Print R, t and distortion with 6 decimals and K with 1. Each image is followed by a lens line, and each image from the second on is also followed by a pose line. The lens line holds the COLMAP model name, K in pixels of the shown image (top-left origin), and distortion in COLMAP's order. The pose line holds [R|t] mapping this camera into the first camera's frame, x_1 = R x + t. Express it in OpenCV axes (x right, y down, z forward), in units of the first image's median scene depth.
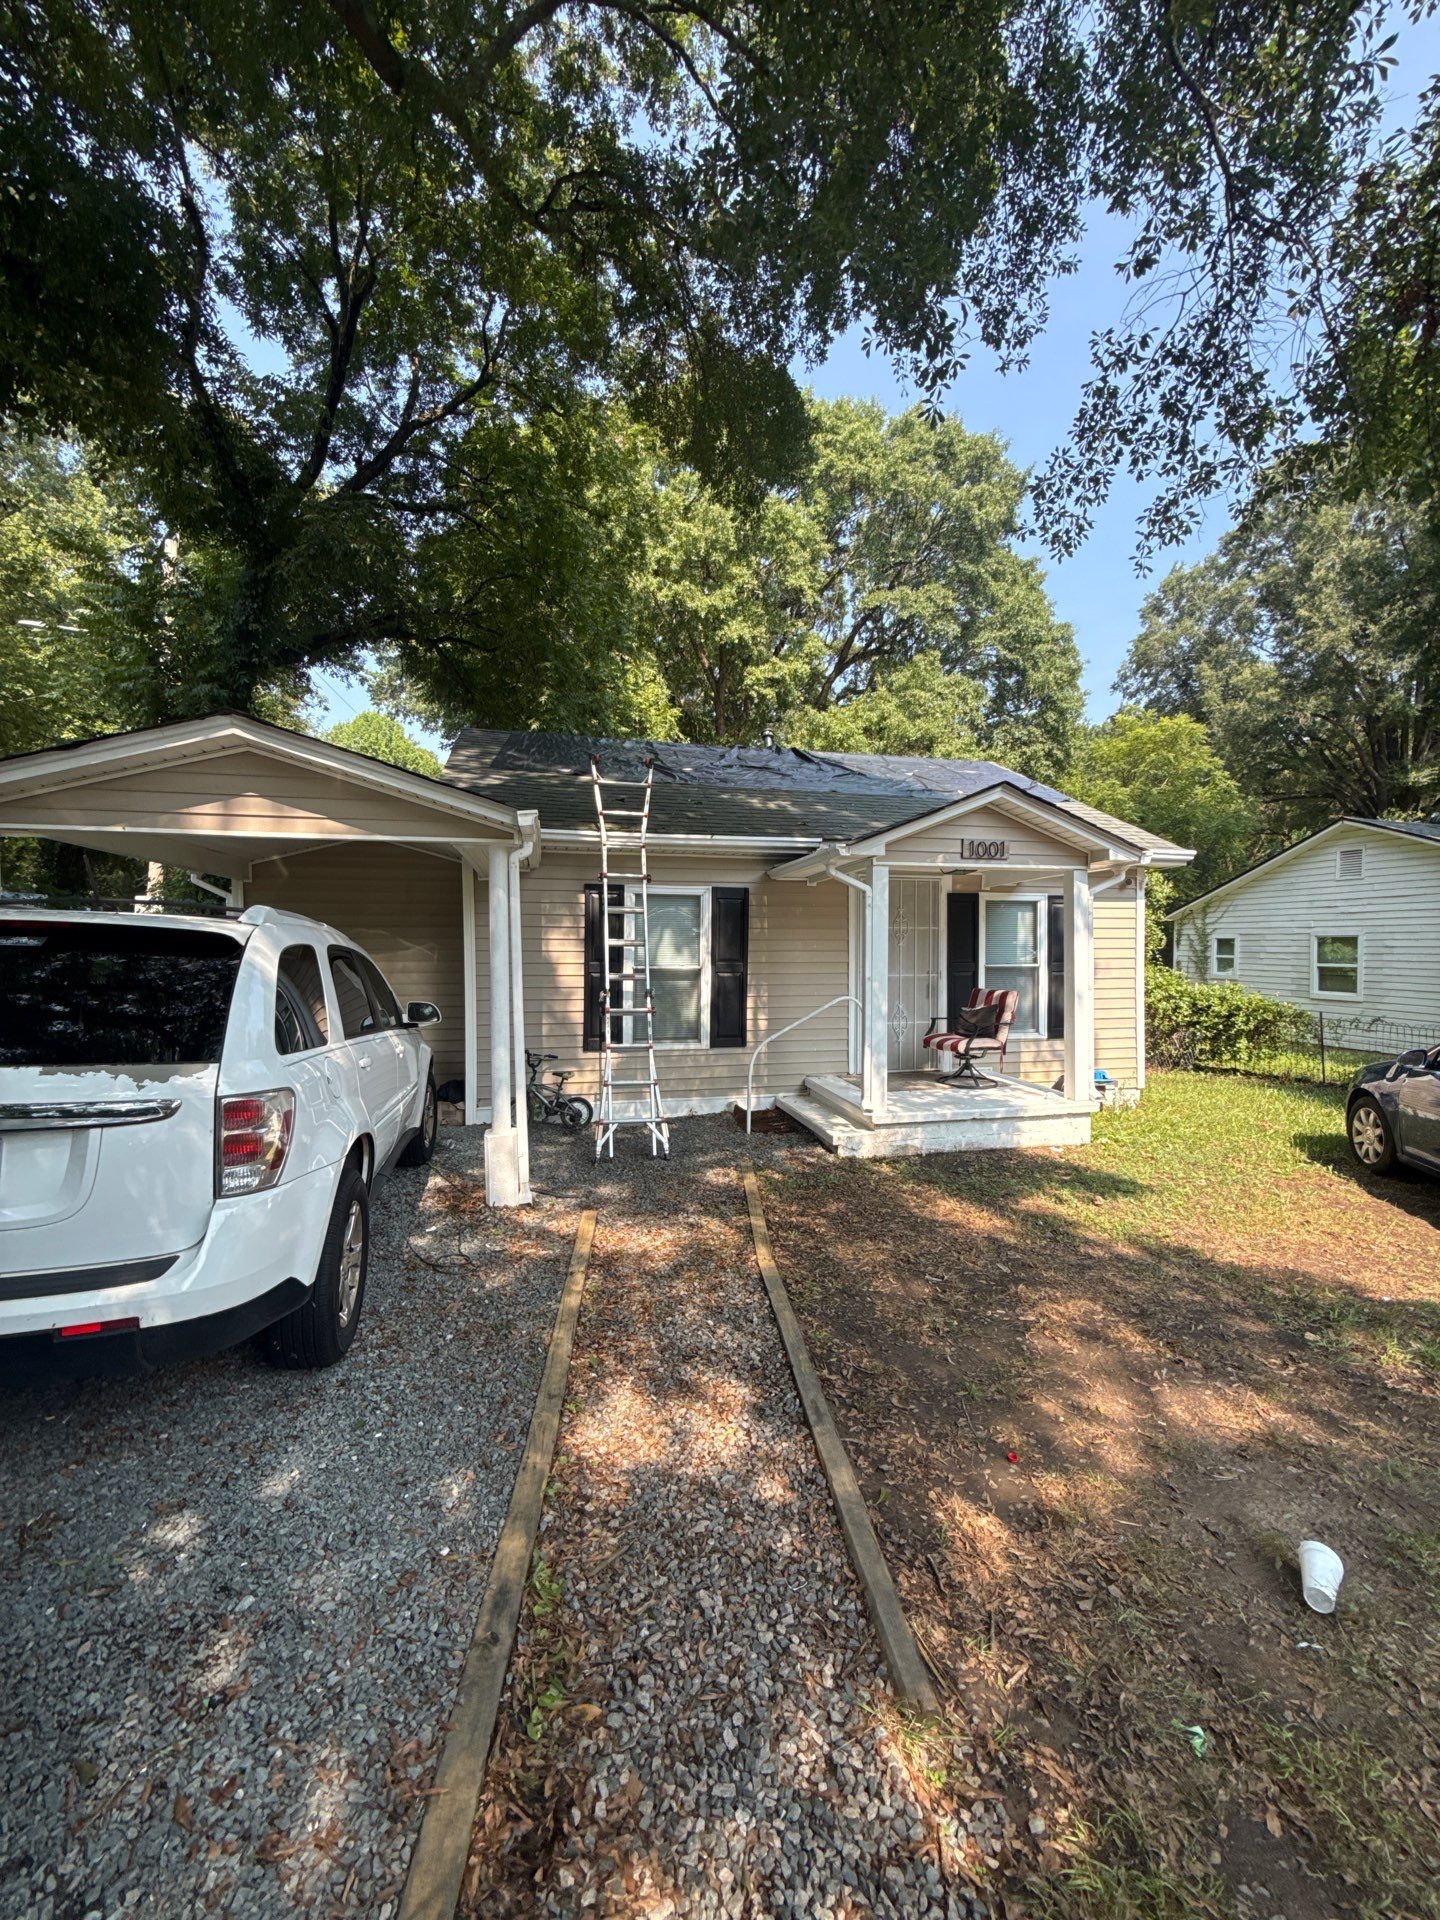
lens RADIAL K [[798.0, 0, 720.0], [0, 798.0, 960.0], [0, 0, 1]] dist [-0.000764, -0.000025]
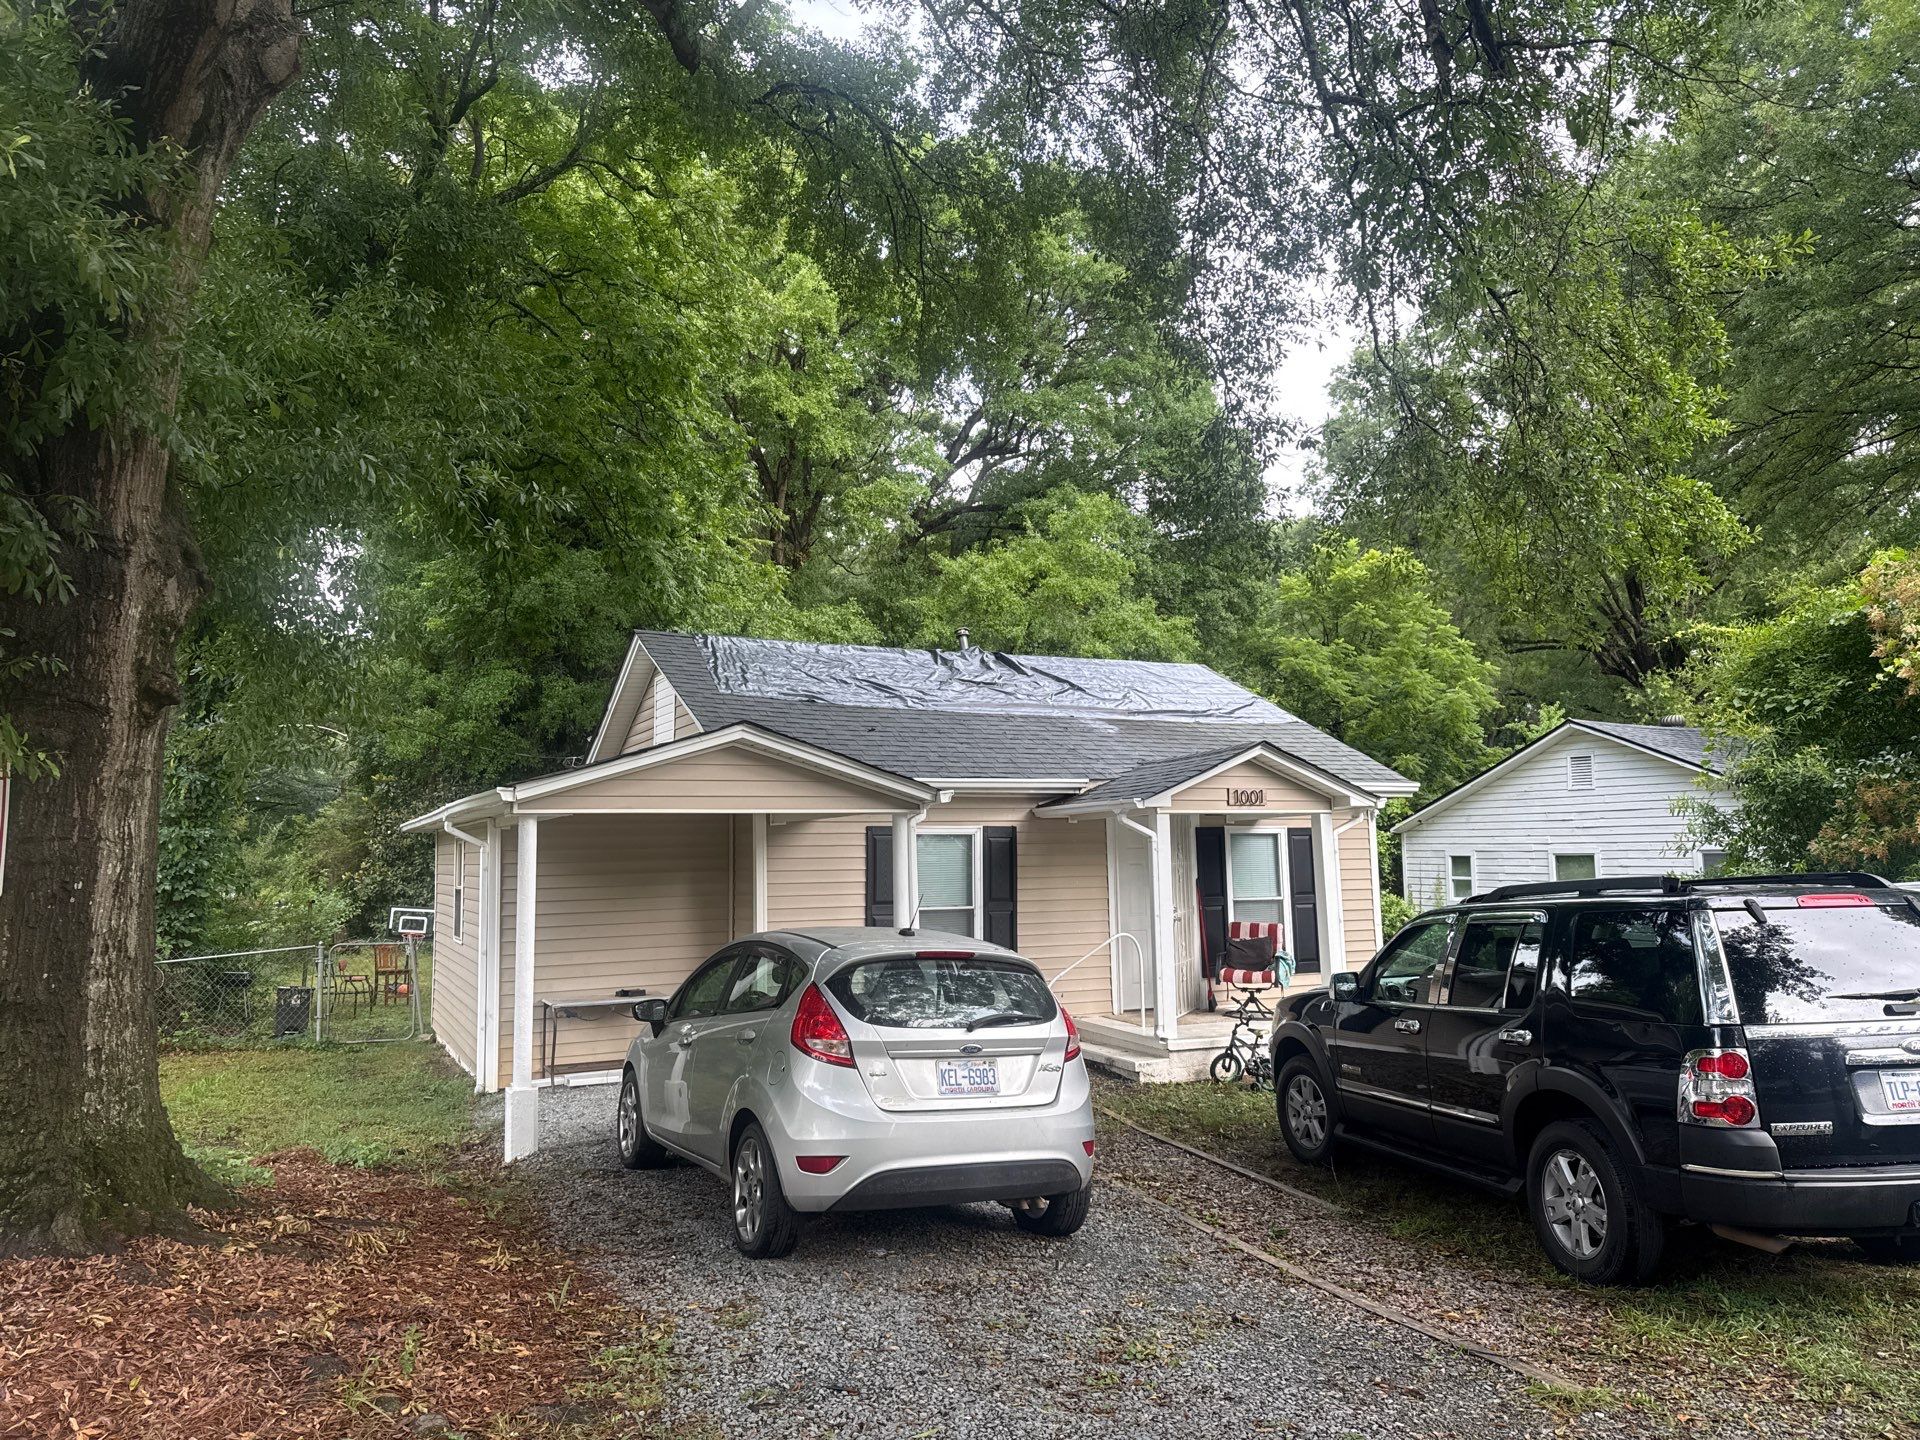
lens RADIAL K [[1328.6, 0, 952.3], [0, 1328.6, 703.0], [0, 0, 1]] dist [0.113583, -0.179223]
pose [[0.980315, 0.008453, 0.197260, -0.343858], [0.017490, 0.991438, -0.129403, -0.025575], [-0.196665, 0.130305, 0.971773, -0.586694]]
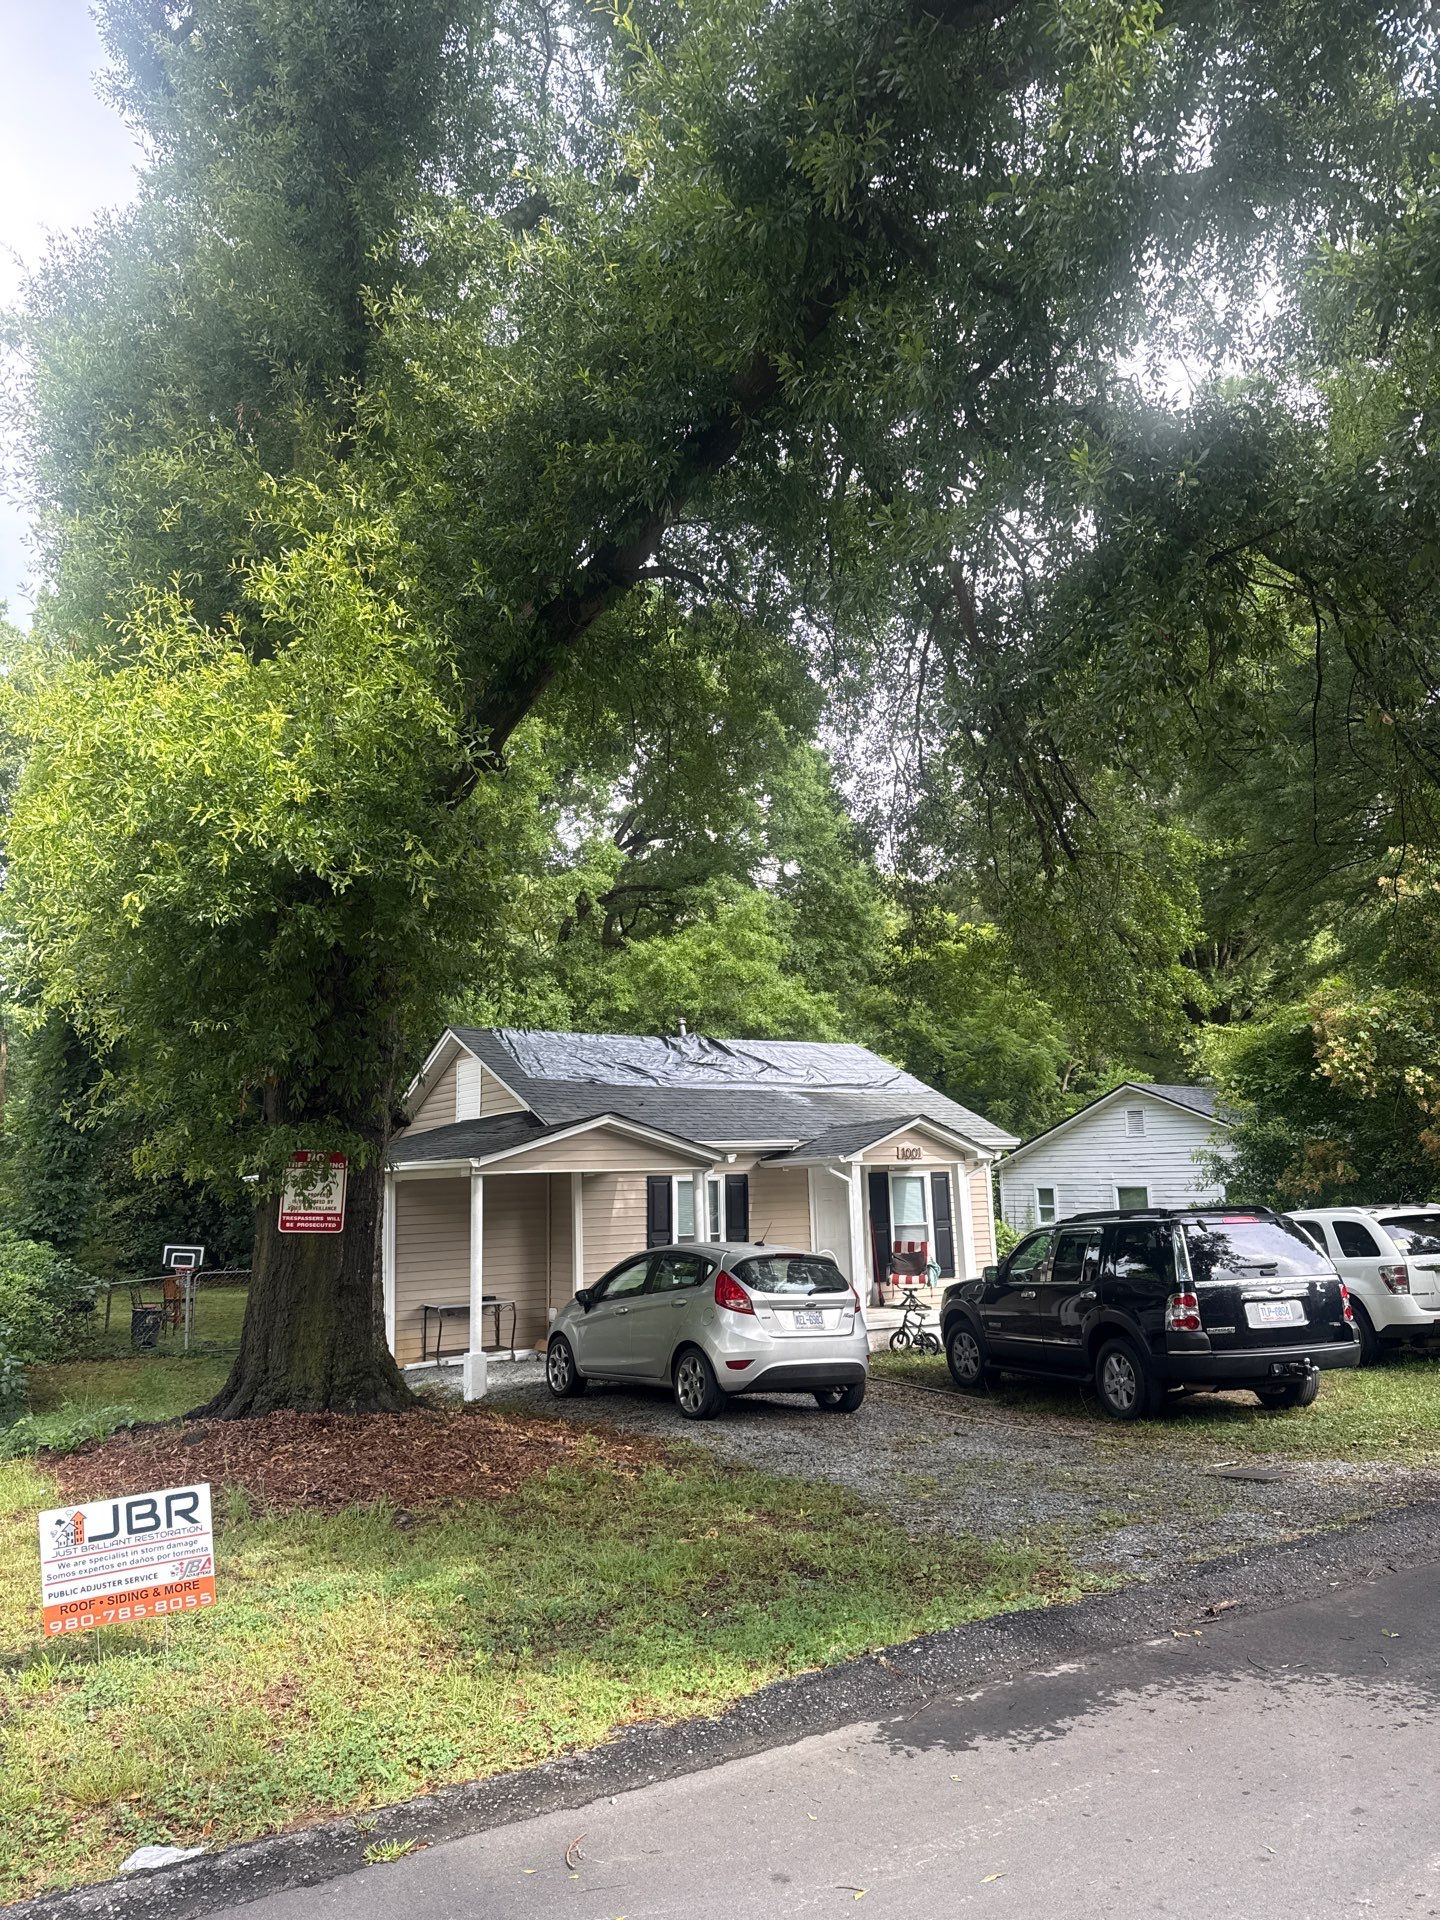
lens RADIAL K [[1328.6, 0, 720.0], [0, 1328.6, 960.0], [0, 0, 1]] dist [0.113583, -0.179223]
pose [[0.946575, 0.029502, 0.321132, -0.706978], [0.030724, 0.983027, -0.180871, -0.034453], [-0.321017, 0.181074, 0.929602, -1.132821]]
